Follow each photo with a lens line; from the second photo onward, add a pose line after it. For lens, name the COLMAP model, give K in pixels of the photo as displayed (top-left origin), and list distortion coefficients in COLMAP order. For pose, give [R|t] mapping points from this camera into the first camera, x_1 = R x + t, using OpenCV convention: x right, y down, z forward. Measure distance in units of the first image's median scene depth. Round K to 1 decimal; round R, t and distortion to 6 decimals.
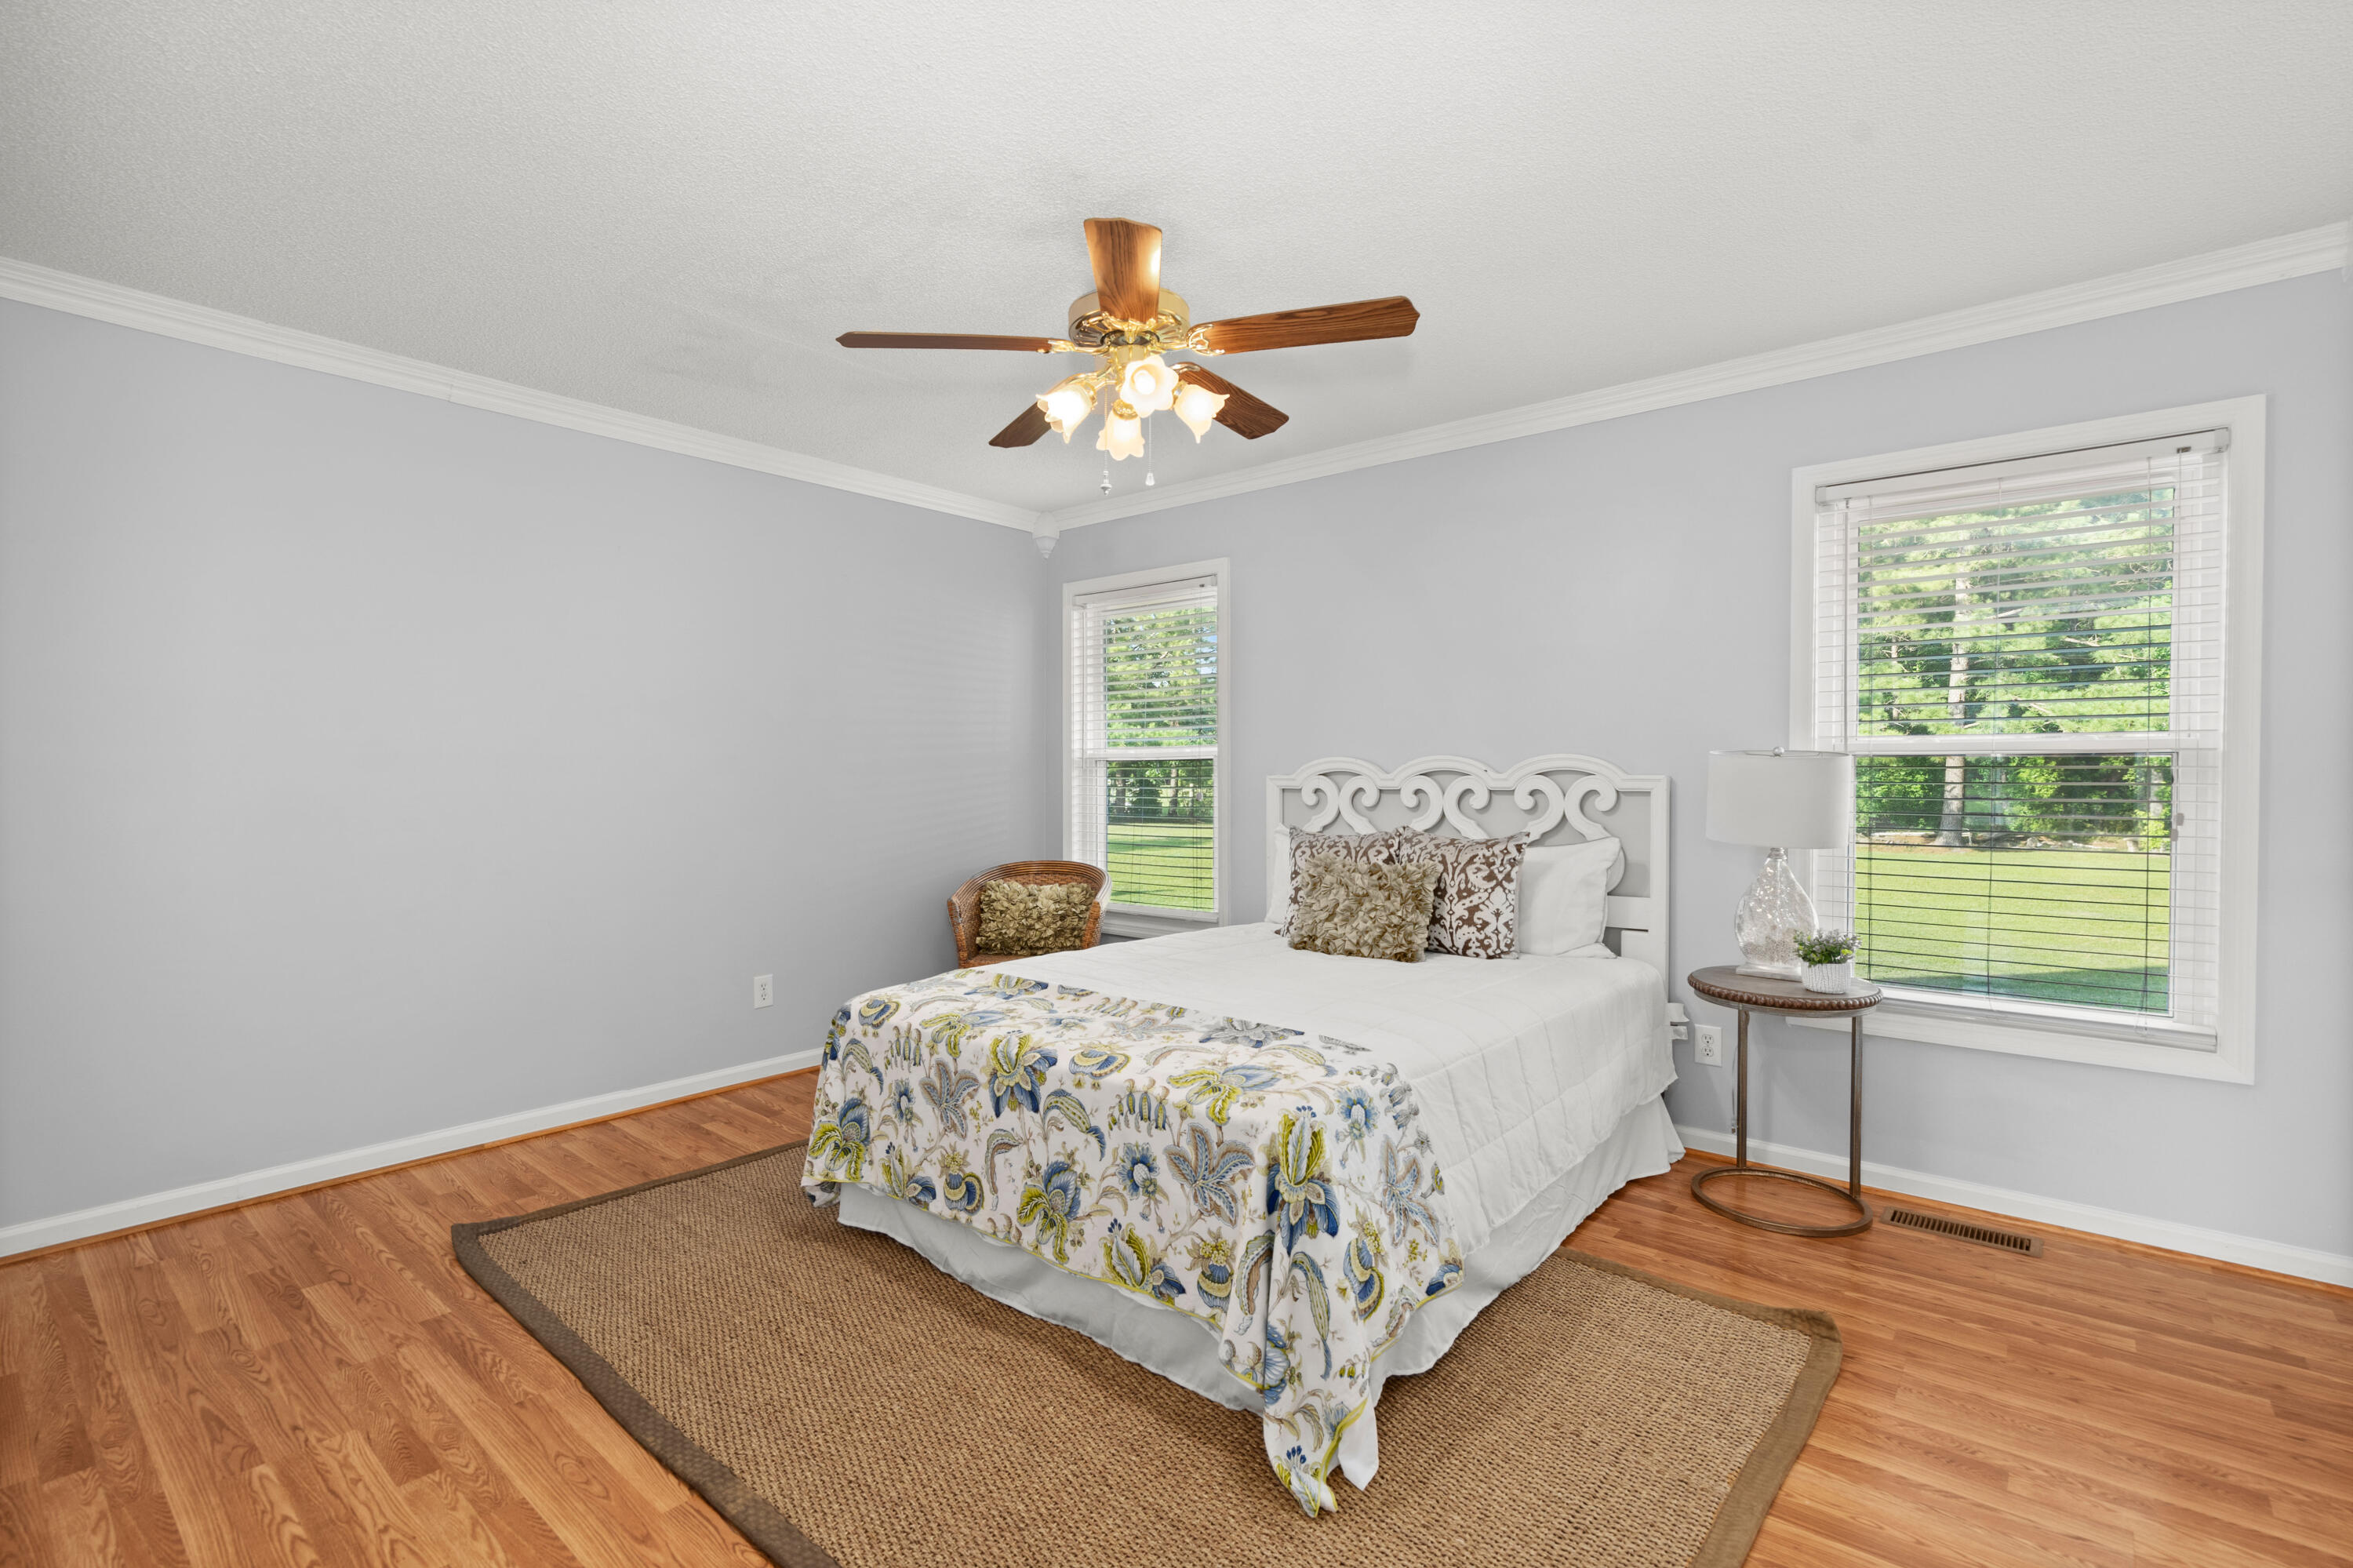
lens RADIAL K [[1076.5, 0, 1176.5], [0, 1076.5, 784.0], [0, 0, 1]] dist [0.000066, -0.000004]
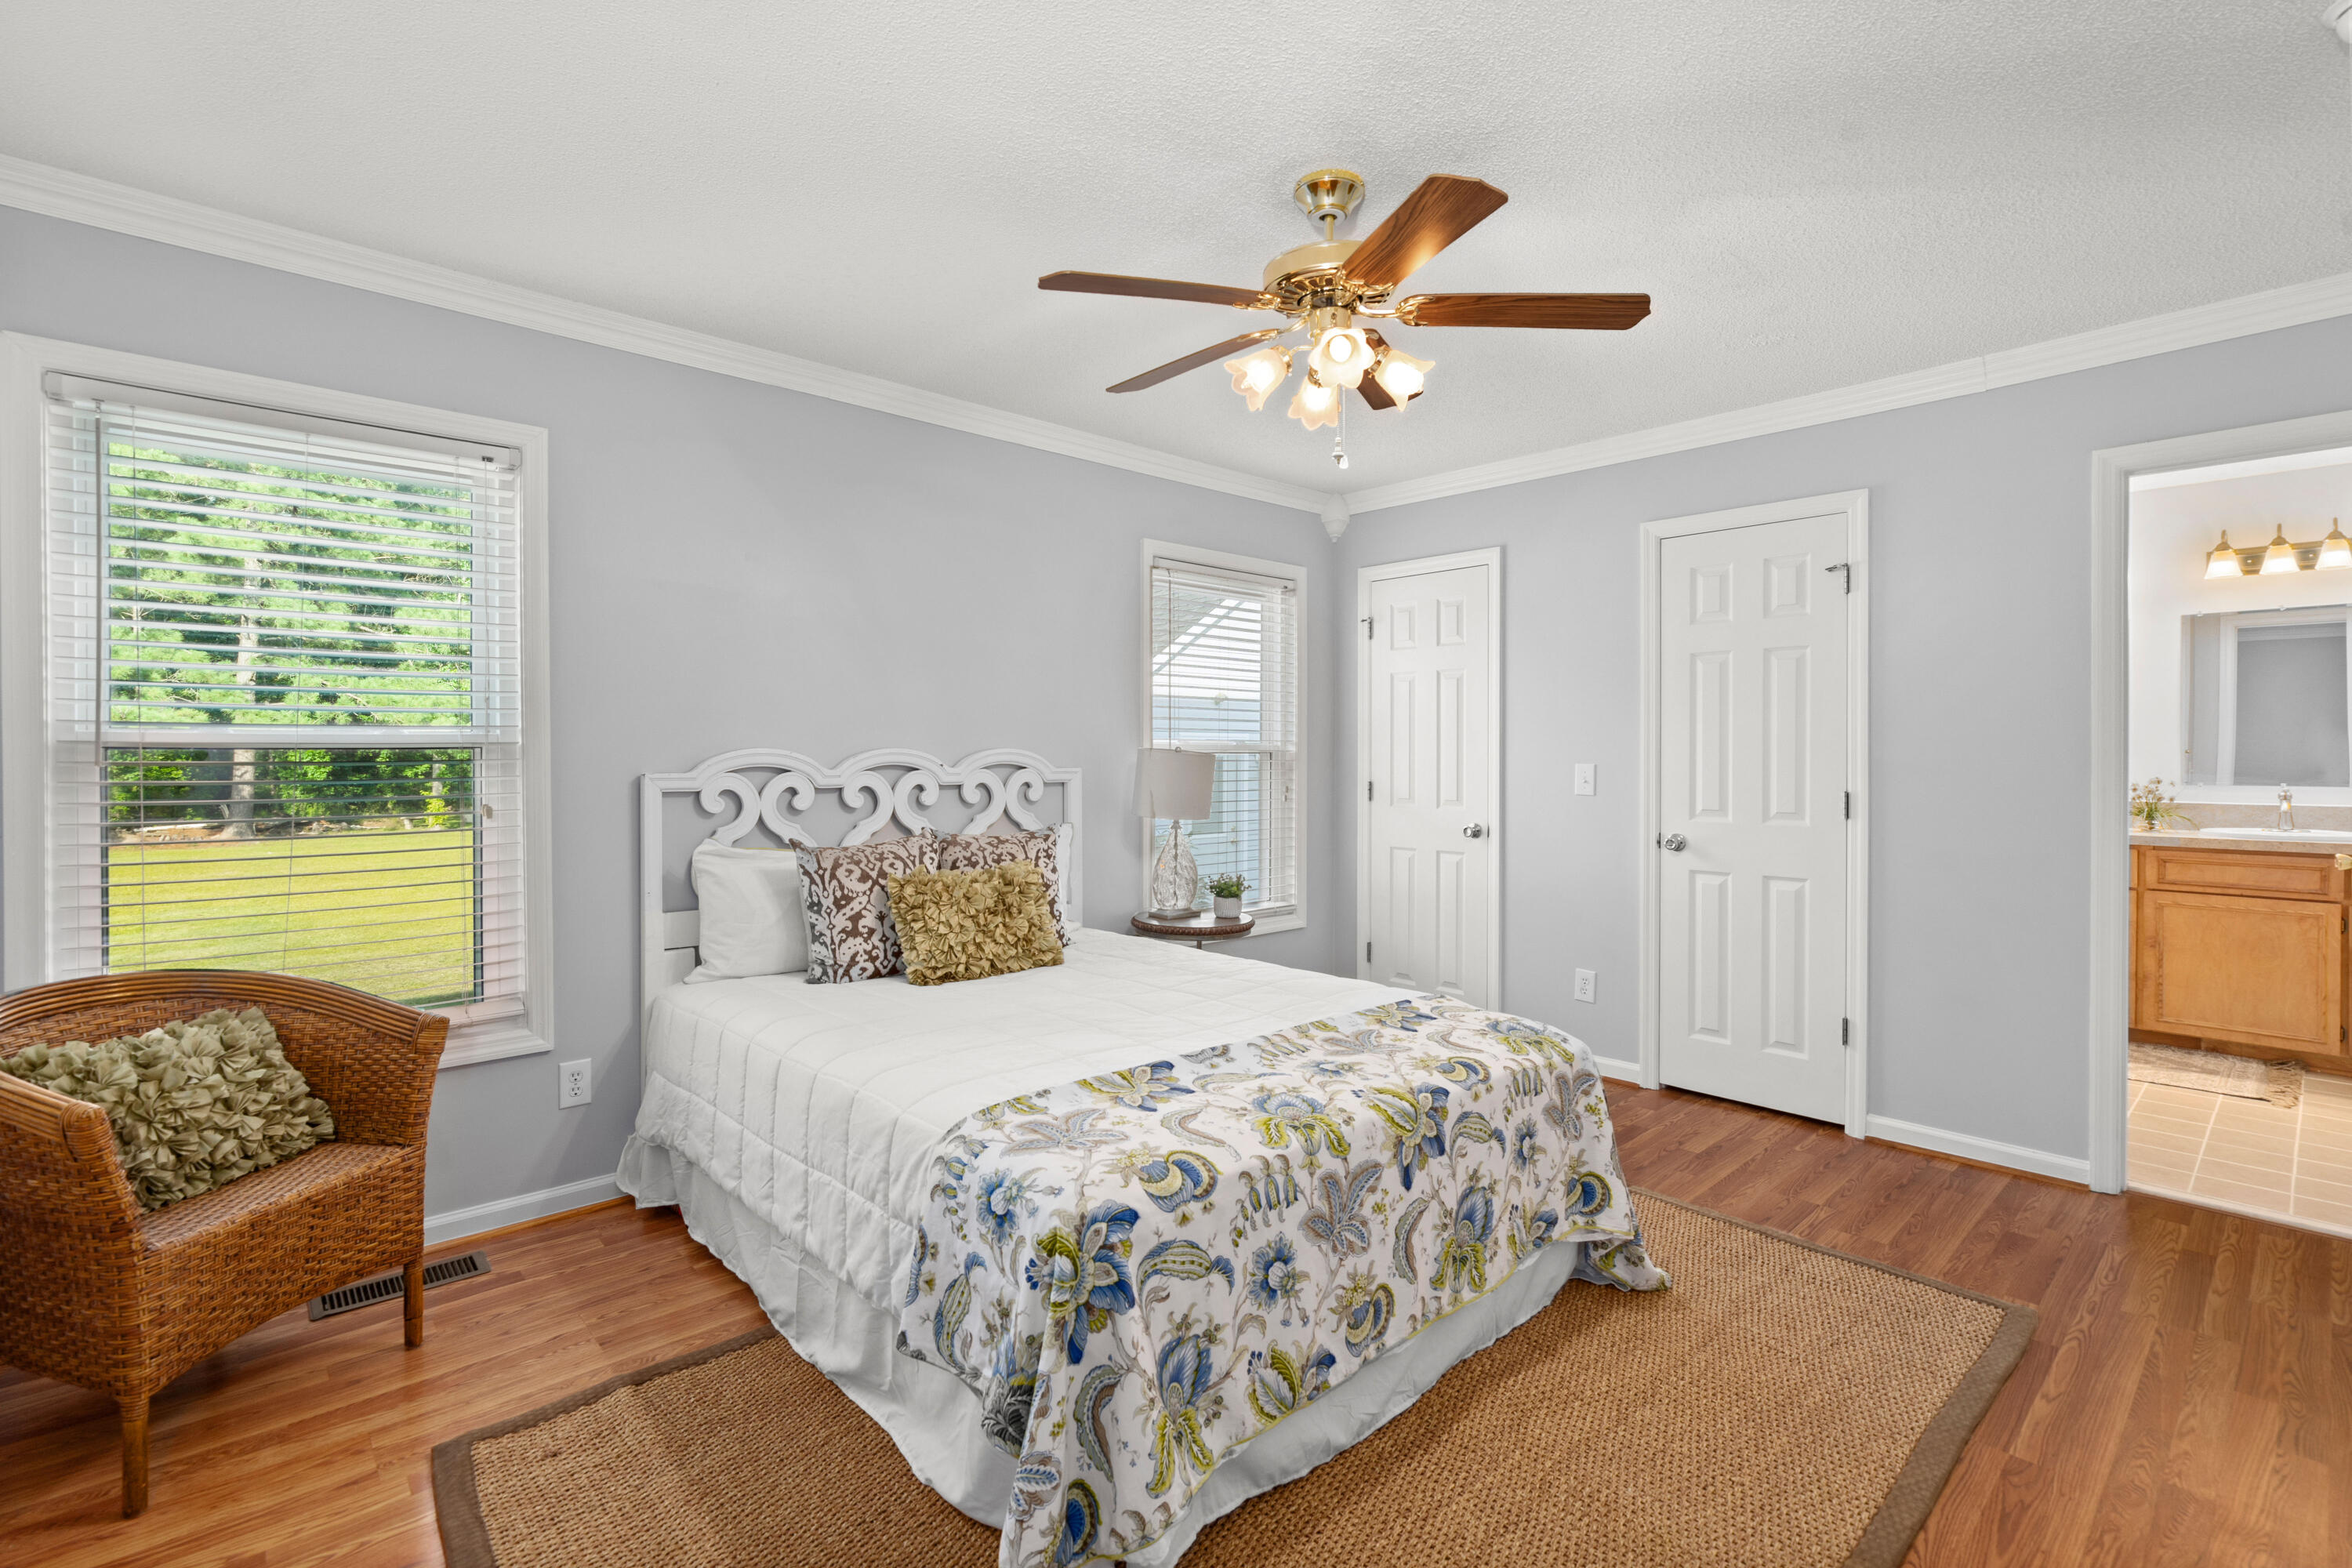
lens RADIAL K [[1077.8, 0, 1175.6], [0, 1077.8, 754.2], [0, 0, 1]] dist [0.001163, 0.000225]
pose [[0.128565, -0.000700, 0.991701, -0.752594], [0.011776, 0.999930, -0.000821, -0.021707], [-0.991631, 0.011784, 0.128564, 0.789932]]
